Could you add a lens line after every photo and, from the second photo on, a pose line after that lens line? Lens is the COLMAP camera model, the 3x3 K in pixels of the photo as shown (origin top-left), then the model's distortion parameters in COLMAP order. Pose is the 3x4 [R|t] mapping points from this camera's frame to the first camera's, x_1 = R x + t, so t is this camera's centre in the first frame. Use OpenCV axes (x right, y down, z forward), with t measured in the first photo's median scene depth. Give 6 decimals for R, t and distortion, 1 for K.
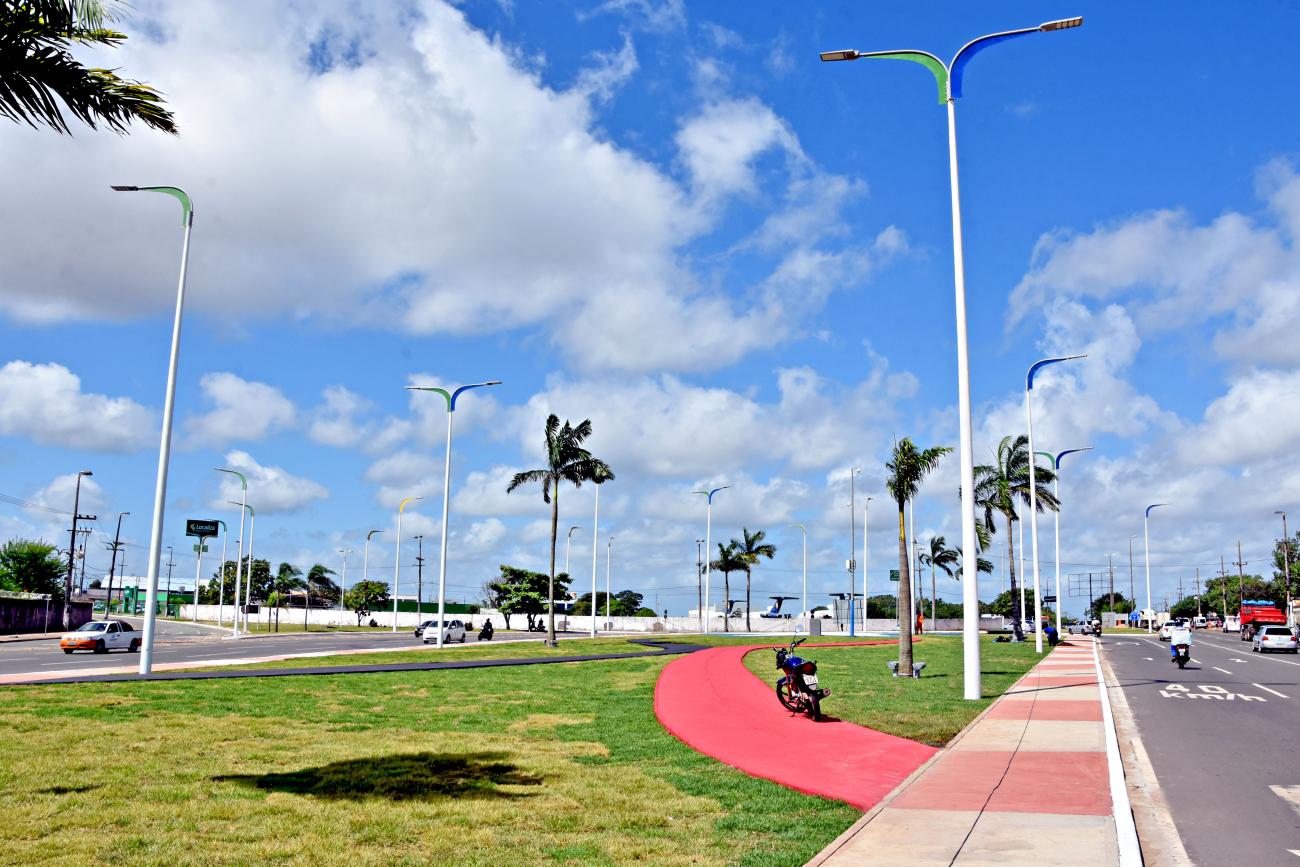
lens RADIAL K [[964.5, 0, 650.0], [0, 964.5, 433.5], [0, 0, 1]] dist [-0.150491, 0.058815]
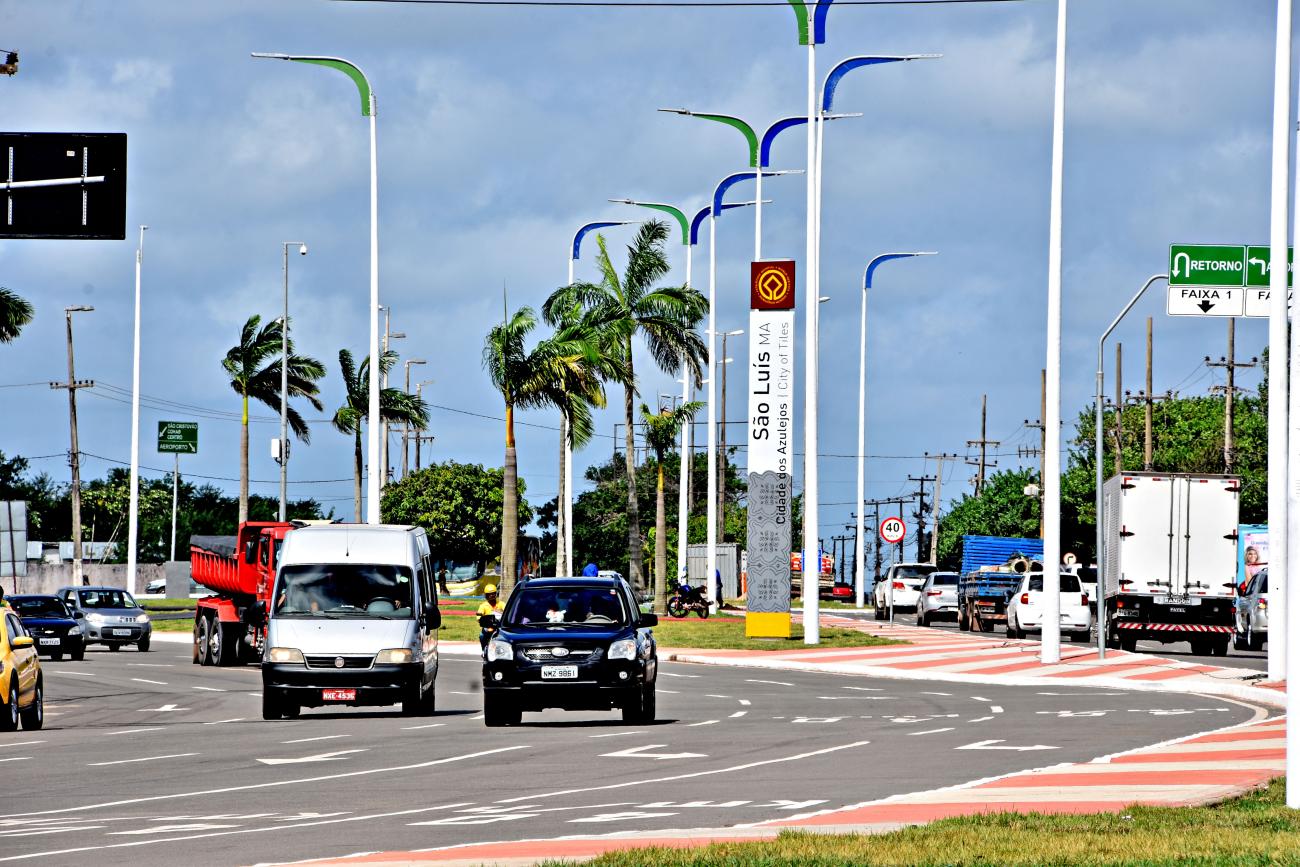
lens RADIAL K [[8899.4, 0, 650.0], [0, 8899.4, 433.5], [0, 0, 1]] dist [0.528196, 8.673064]
pose [[0.891616, -0.004602, 0.452768, -0.985007], [-0.075298, 0.984518, 0.158288, -0.353565], [-0.446487, -0.175225, 0.877466, -1.792197]]
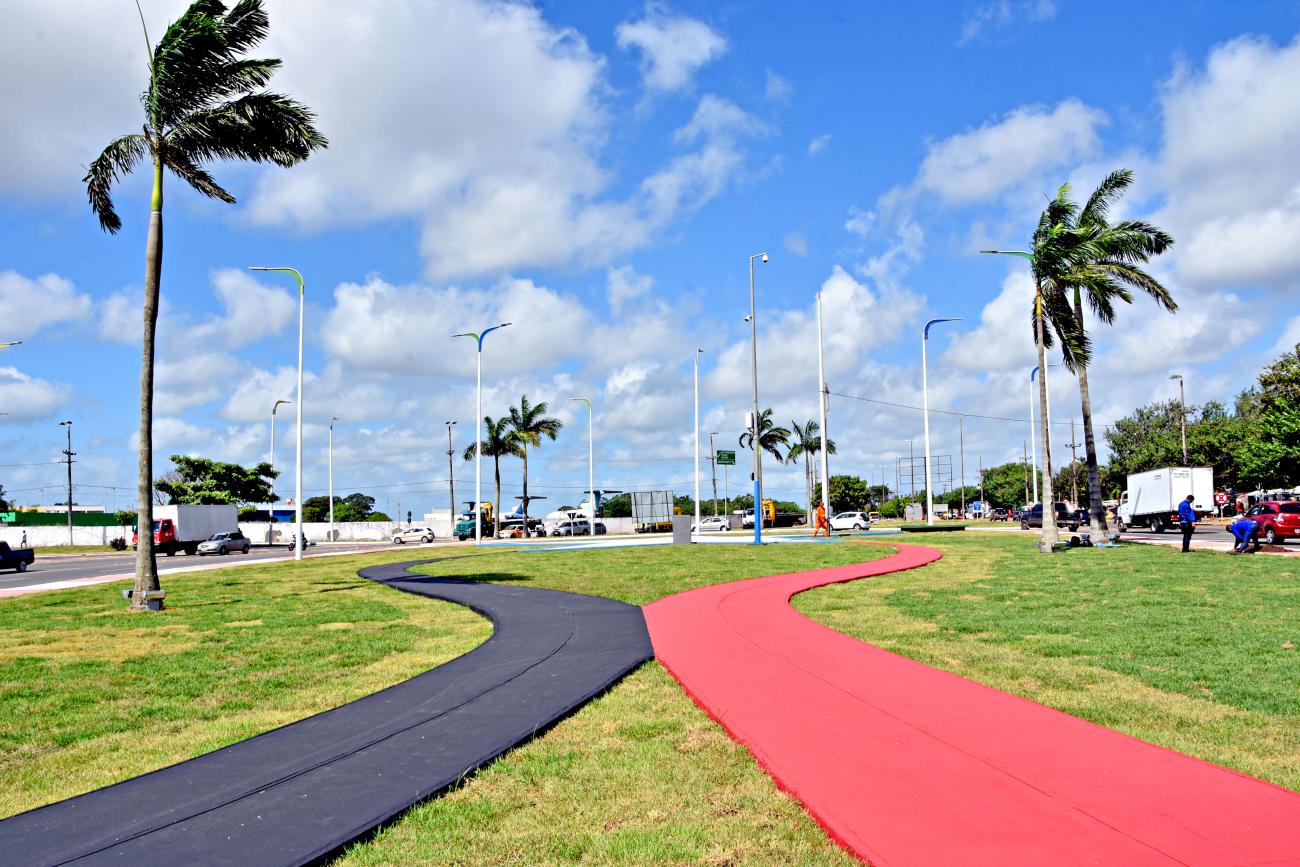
lens RADIAL K [[964.5, 0, 650.0], [0, 964.5, 433.5], [0, 0, 1]] dist [-0.150491, 0.058815]
pose [[0.962022, -0.012478, 0.272686, -0.006184], [-0.015196, 0.994957, 0.099140, 0.050279], [-0.272548, -0.099519, 0.956981, 0.261806]]
